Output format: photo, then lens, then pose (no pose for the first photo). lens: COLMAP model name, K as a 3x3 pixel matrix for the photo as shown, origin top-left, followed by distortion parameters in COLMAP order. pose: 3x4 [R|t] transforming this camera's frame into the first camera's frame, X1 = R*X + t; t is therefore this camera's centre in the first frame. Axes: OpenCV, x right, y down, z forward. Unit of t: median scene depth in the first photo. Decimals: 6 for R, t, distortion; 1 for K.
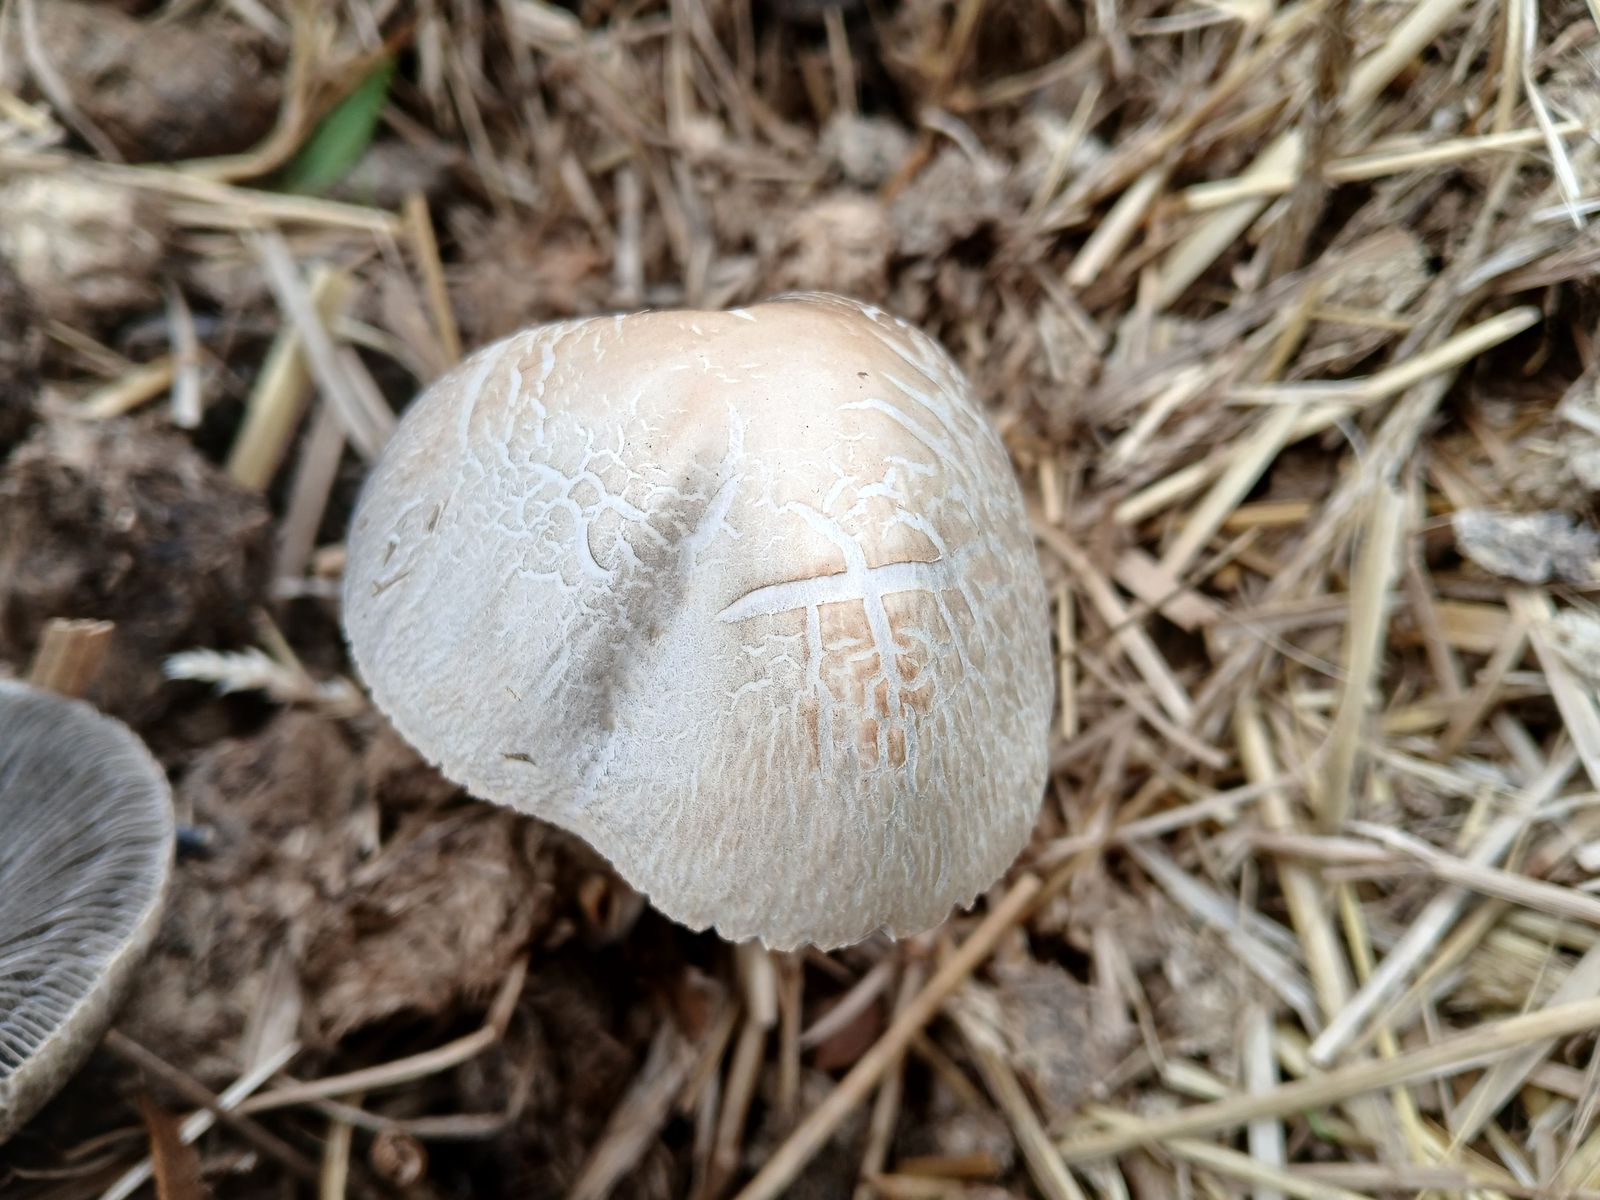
lens RADIAL K [[1186.7, 0, 830.0], [0, 1186.7, 605.4], [0, 0, 1]] dist [0.053437, -0.161556]
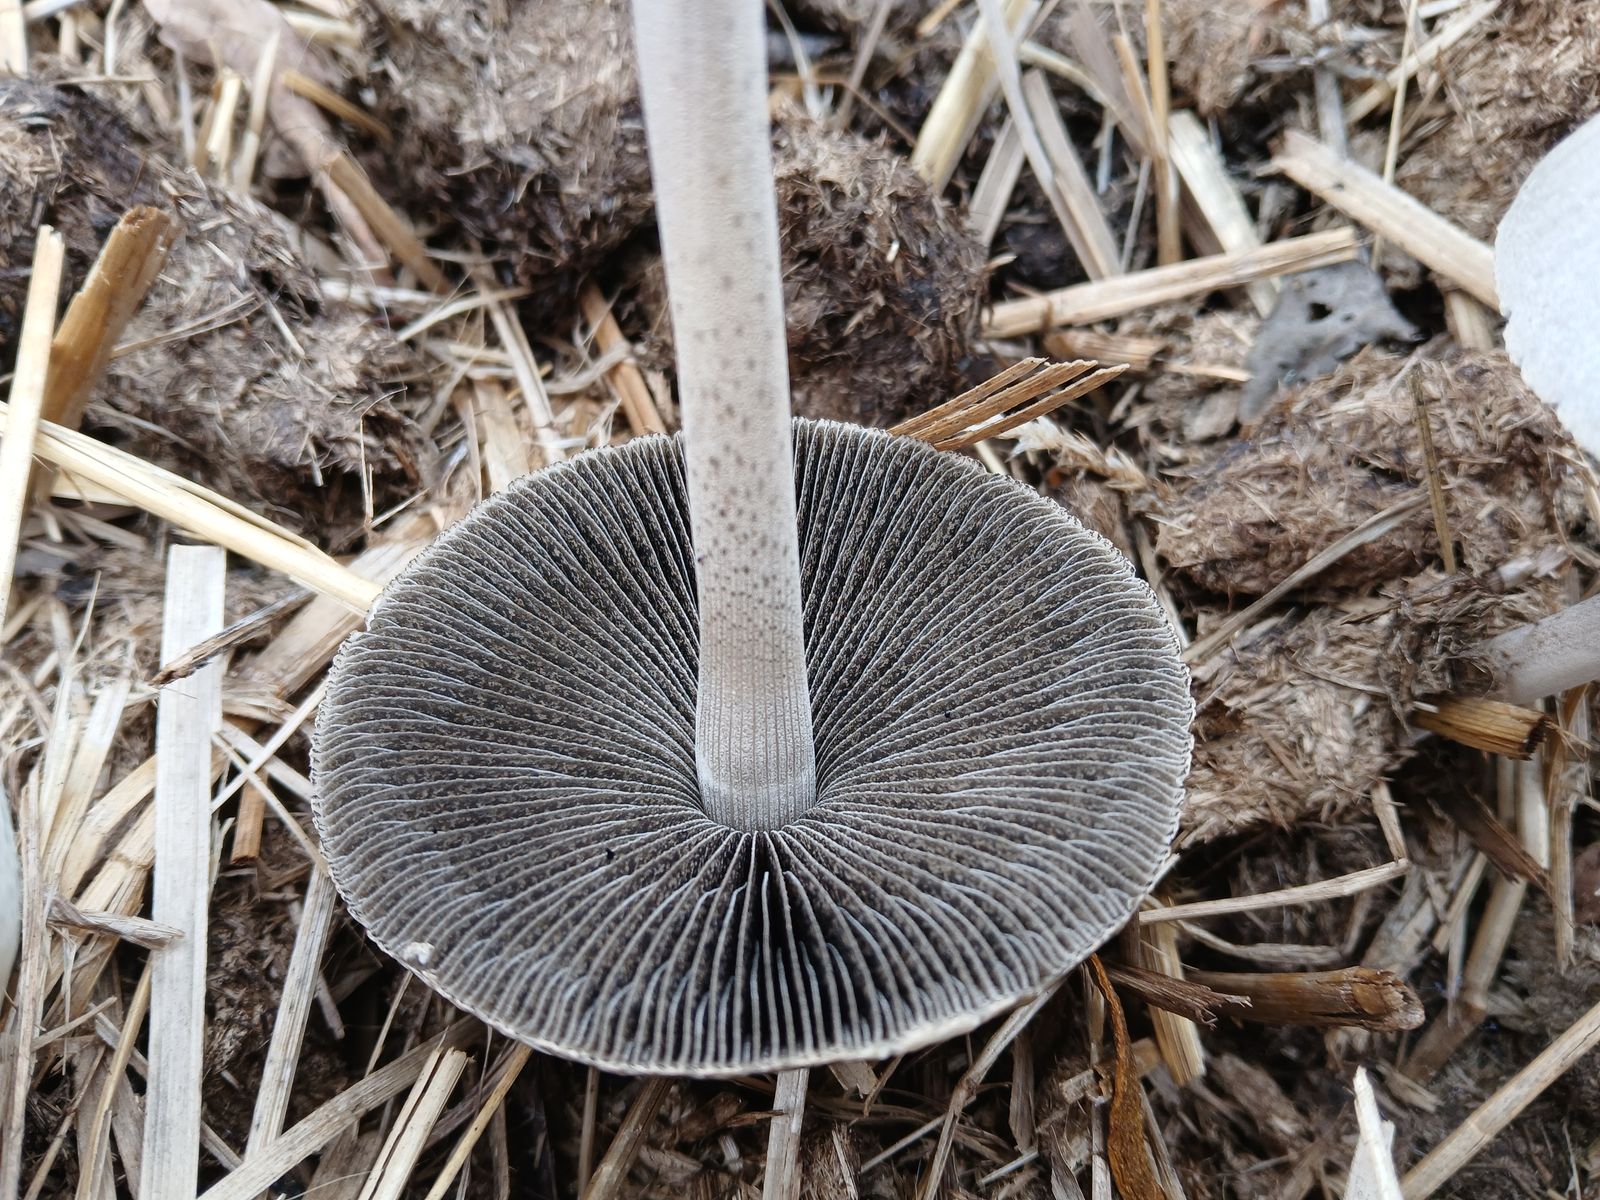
lens RADIAL K [[1186.7, 0, 830.0], [0, 1186.7, 605.4], [0, 0, 1]] dist [0.053437, -0.161556]
pose [[0.988598, 0.090871, -0.120068, -0.561602], [-0.070763, 0.984210, 0.162243, 0.050759], [0.132915, -0.151897, 0.979419, 0.094333]]
